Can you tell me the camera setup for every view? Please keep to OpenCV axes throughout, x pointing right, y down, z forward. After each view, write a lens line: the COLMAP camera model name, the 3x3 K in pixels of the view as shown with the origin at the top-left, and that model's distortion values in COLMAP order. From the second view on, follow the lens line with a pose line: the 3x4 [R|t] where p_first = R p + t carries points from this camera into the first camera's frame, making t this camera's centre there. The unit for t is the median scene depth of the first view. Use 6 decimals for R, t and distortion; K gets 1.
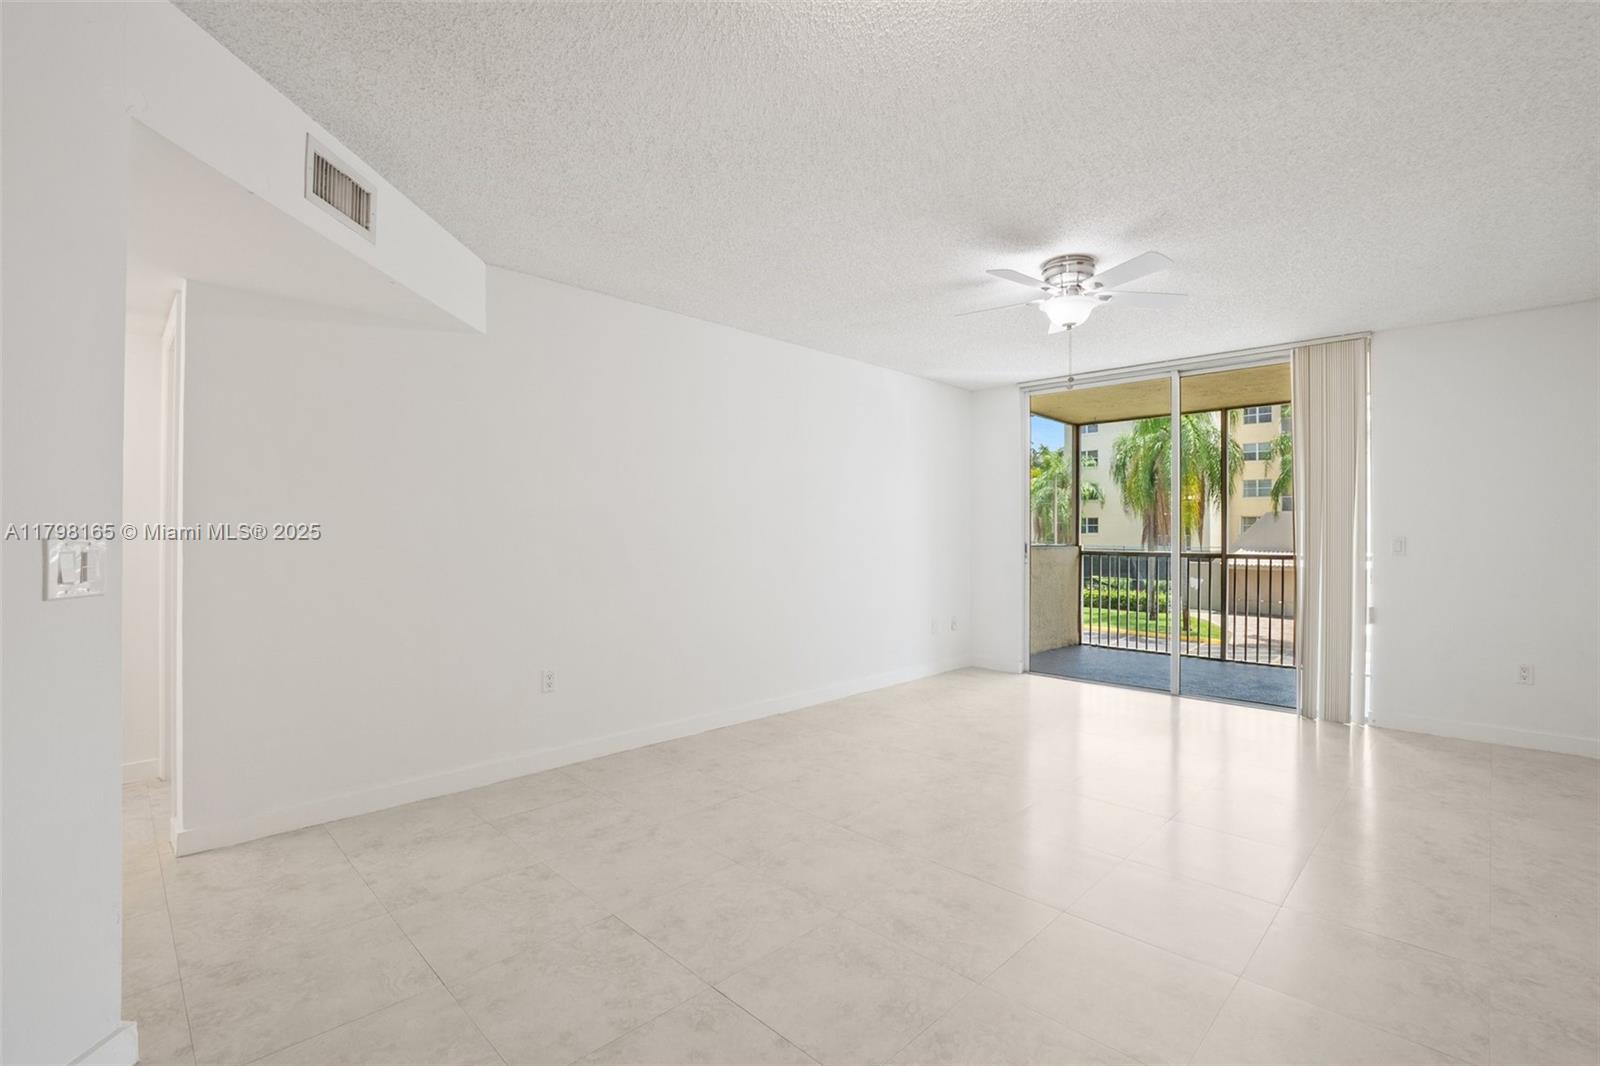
lens RADIAL K [[719.0, 0, 810.1], [0, 719.0, 522.5], [0, 0, 1]] dist [-0.028877, 0.003792]
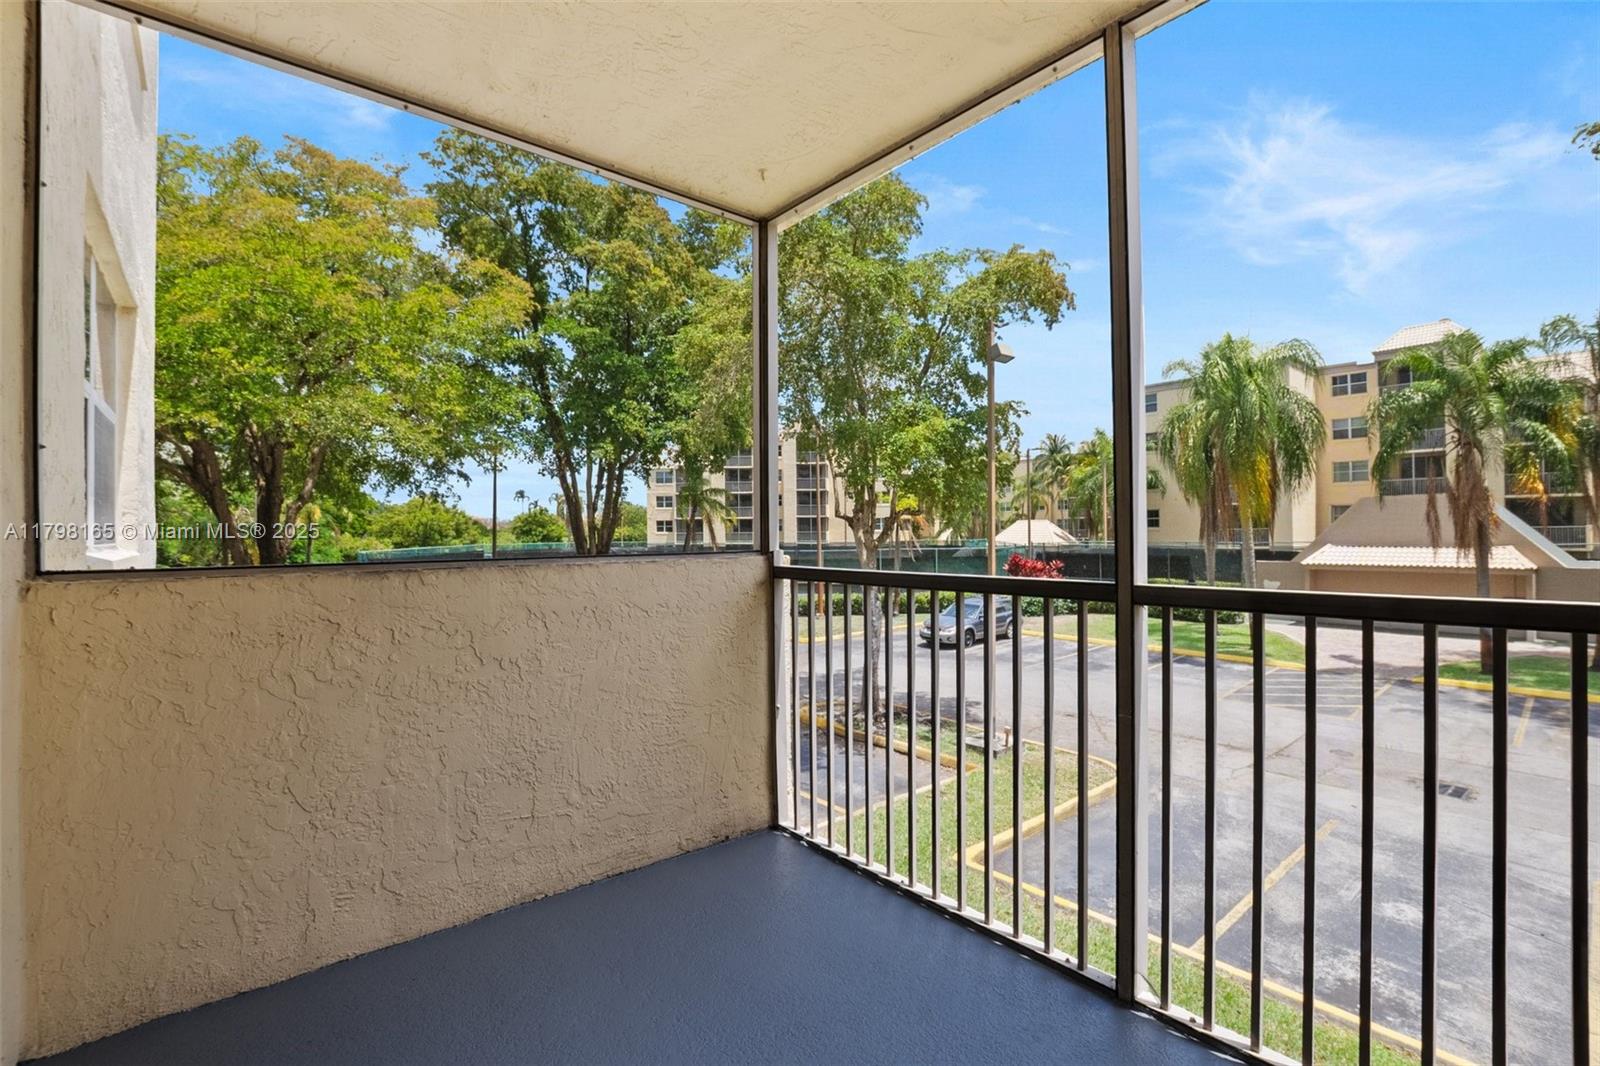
lens RADIAL K [[719.0, 0, 814.3], [0, 719.0, 529.7], [0, 0, 1]] dist [-0.028877, 0.003792]
pose [[0.995799, -0.015200, -0.090294, 0.082352], [0.016276, 0.999805, 0.011193, 0.002513], [0.090107, -0.012616, 0.995852, 0.122267]]
